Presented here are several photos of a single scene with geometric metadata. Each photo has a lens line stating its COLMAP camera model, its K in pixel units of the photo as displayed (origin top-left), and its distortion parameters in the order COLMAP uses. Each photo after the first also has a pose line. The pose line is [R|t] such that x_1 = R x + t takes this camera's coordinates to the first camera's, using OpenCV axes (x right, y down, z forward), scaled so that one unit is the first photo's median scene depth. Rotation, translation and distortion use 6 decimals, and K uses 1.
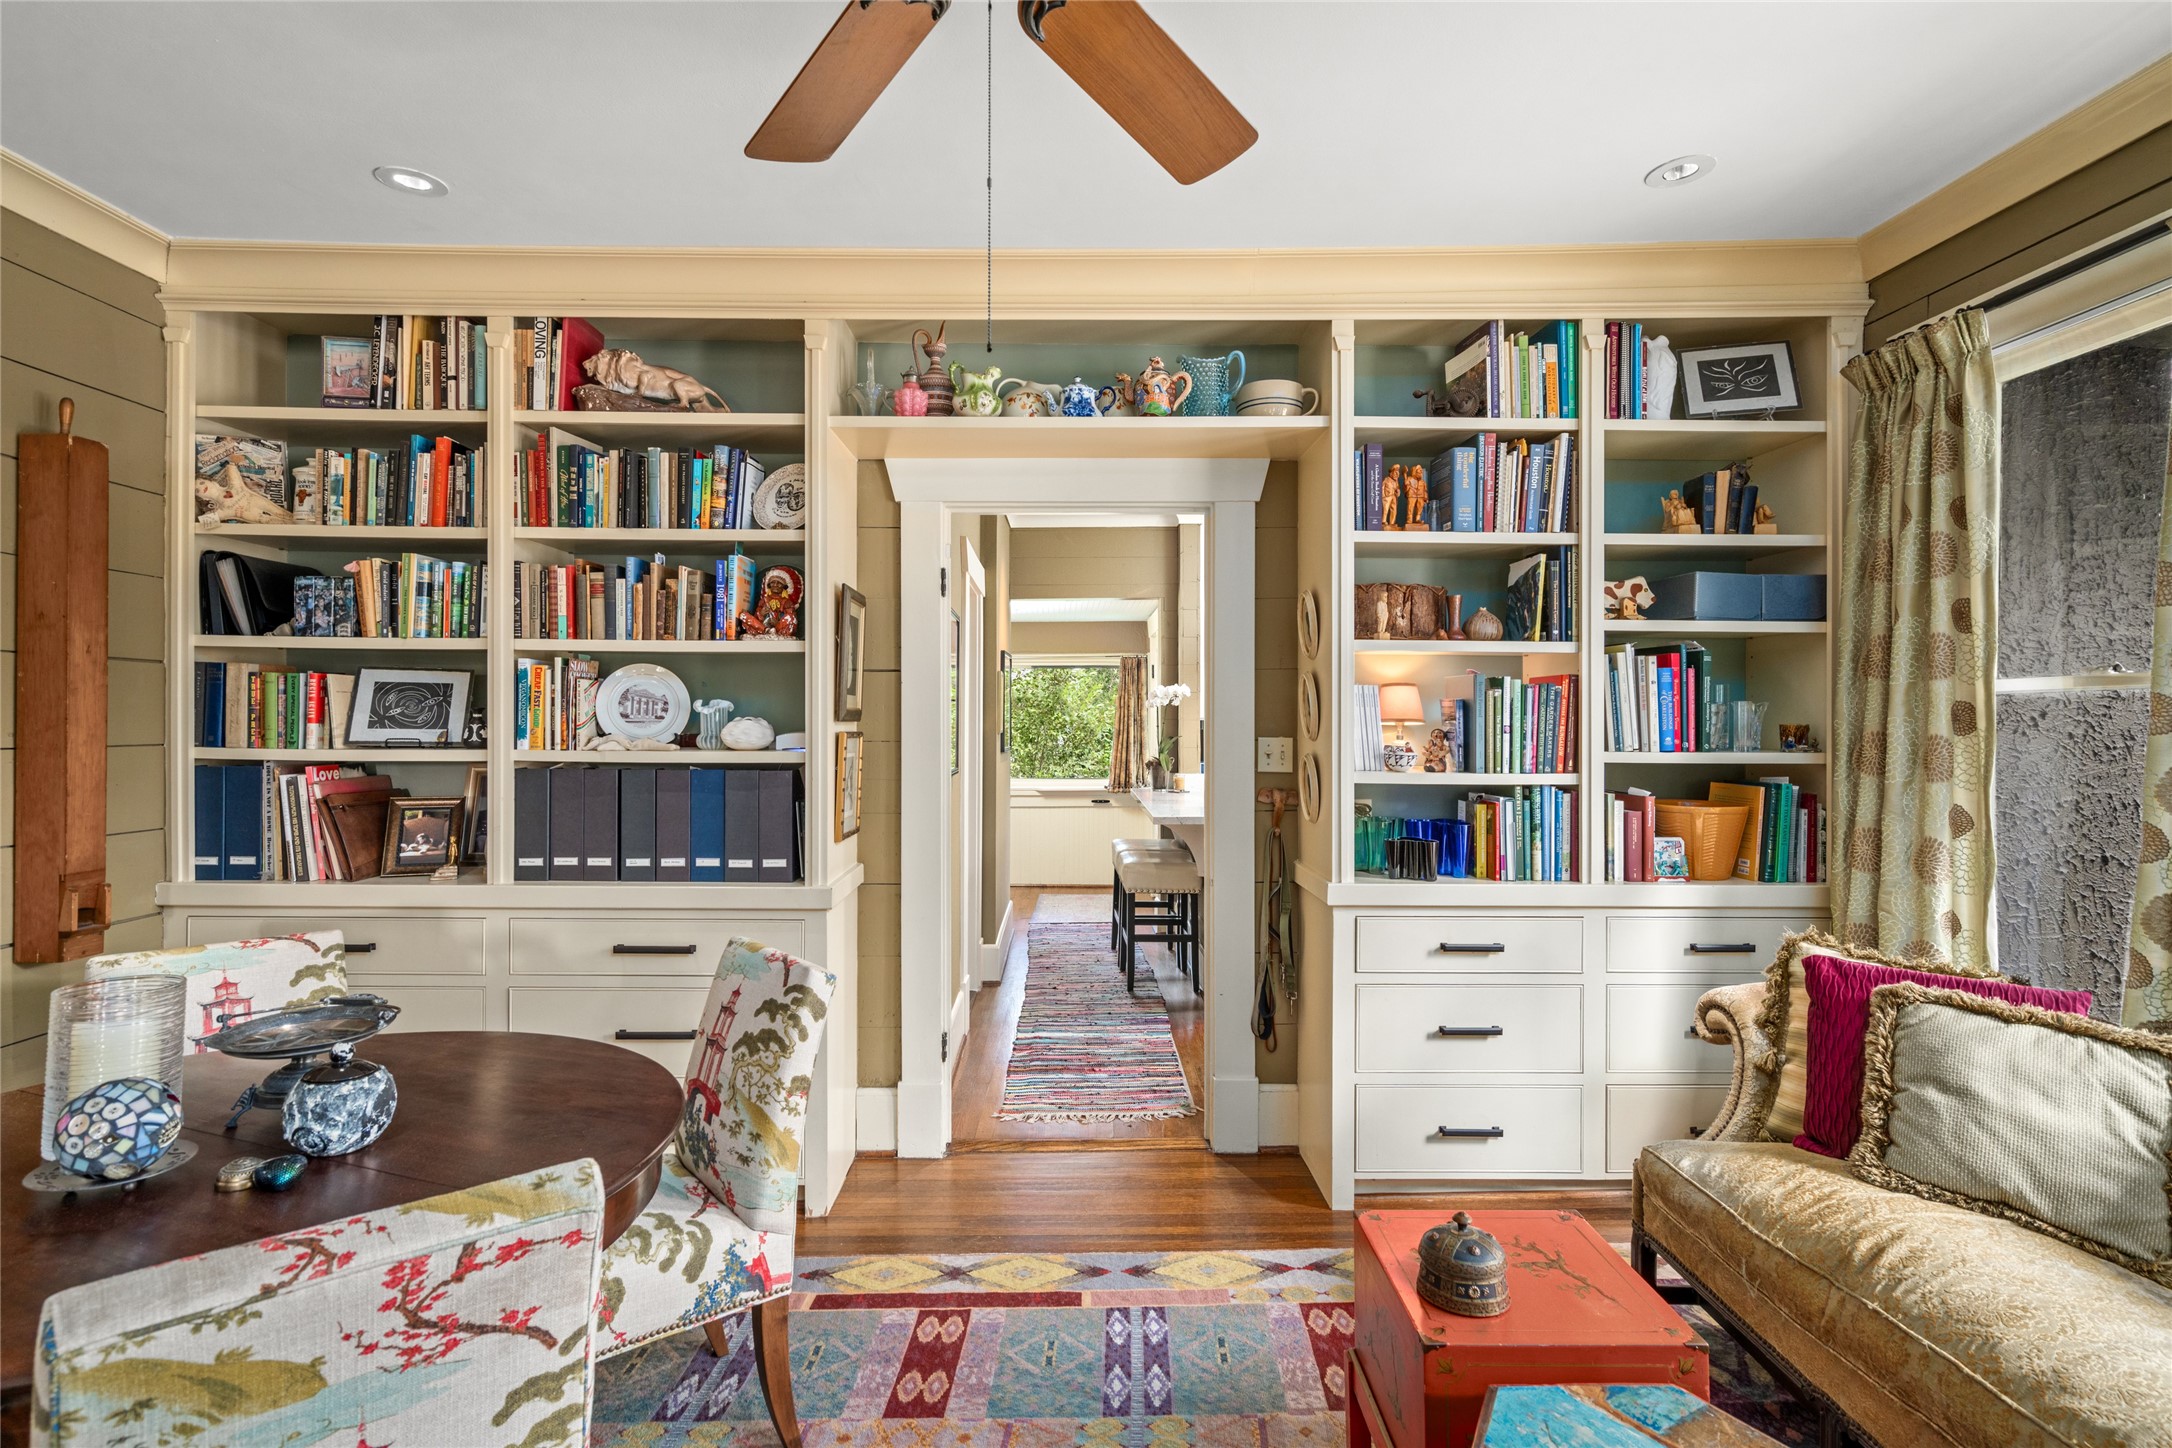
lens RADIAL K [[988.5, 0, 1075.3], [0, 988.5, 716.8], [0, 0, 1]] dist [0.000652, 0.000960]
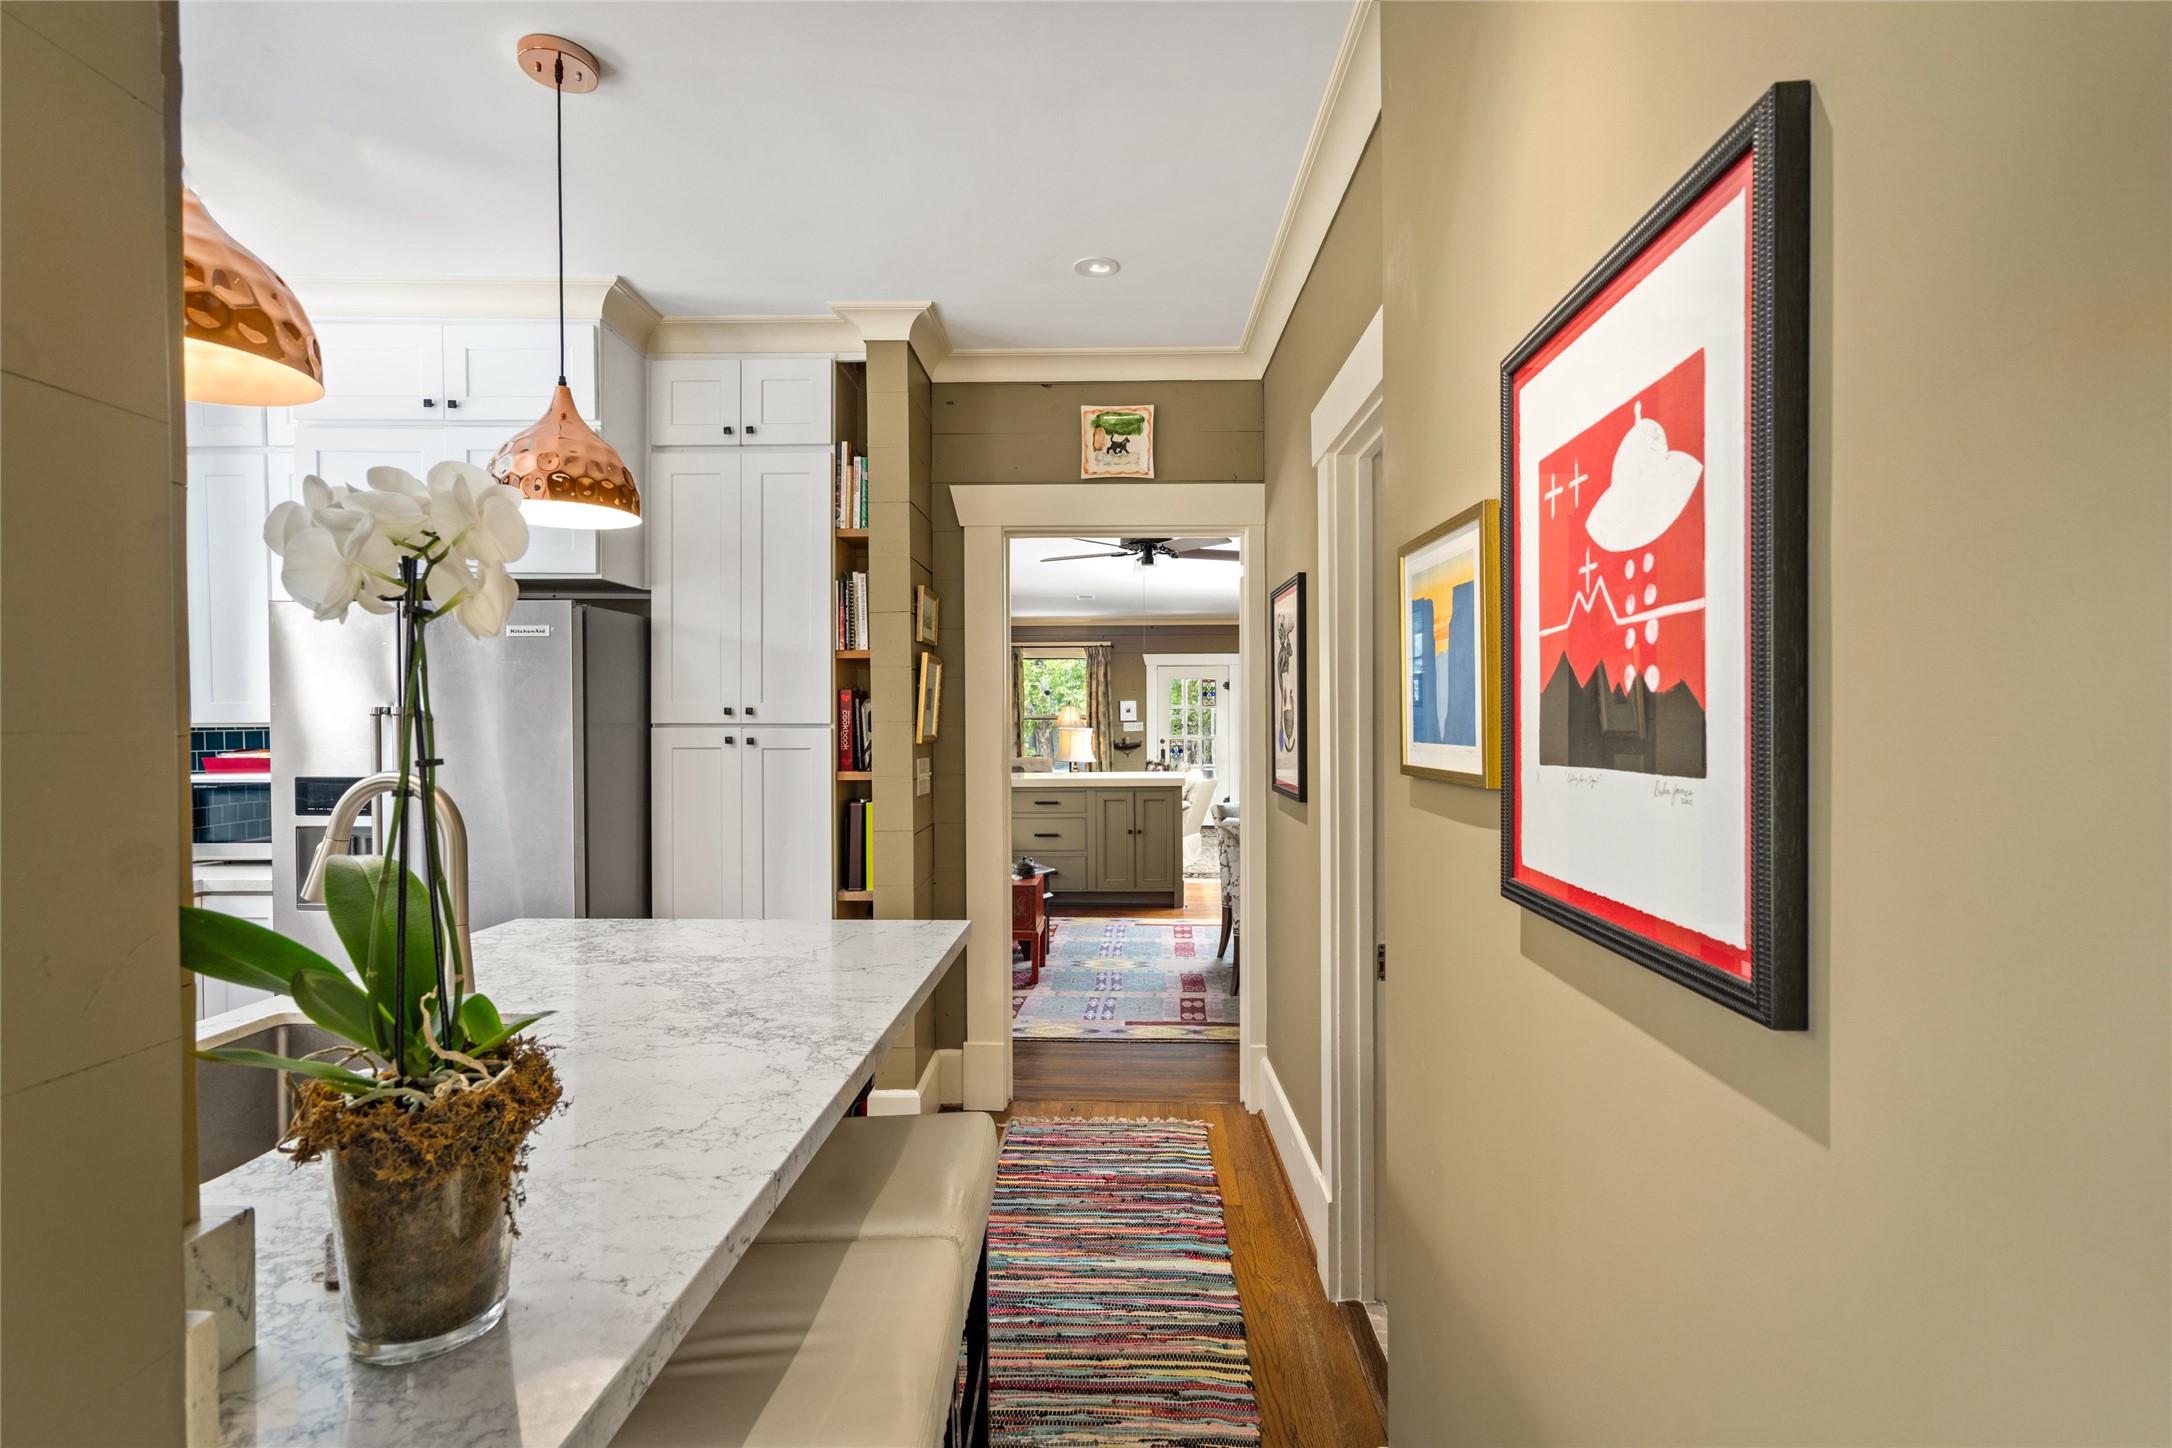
lens RADIAL K [[988.5, 0, 1092.7], [0, 988.5, 729.1], [0, 0, 1]] dist [0.000652, 0.000960]
pose [[-0.999400, -0.002724, 0.034536, 0.003122], [-0.002609, 0.999991, 0.003393, 0.009878], [-0.034545, 0.003301, -0.999398, 2.031355]]
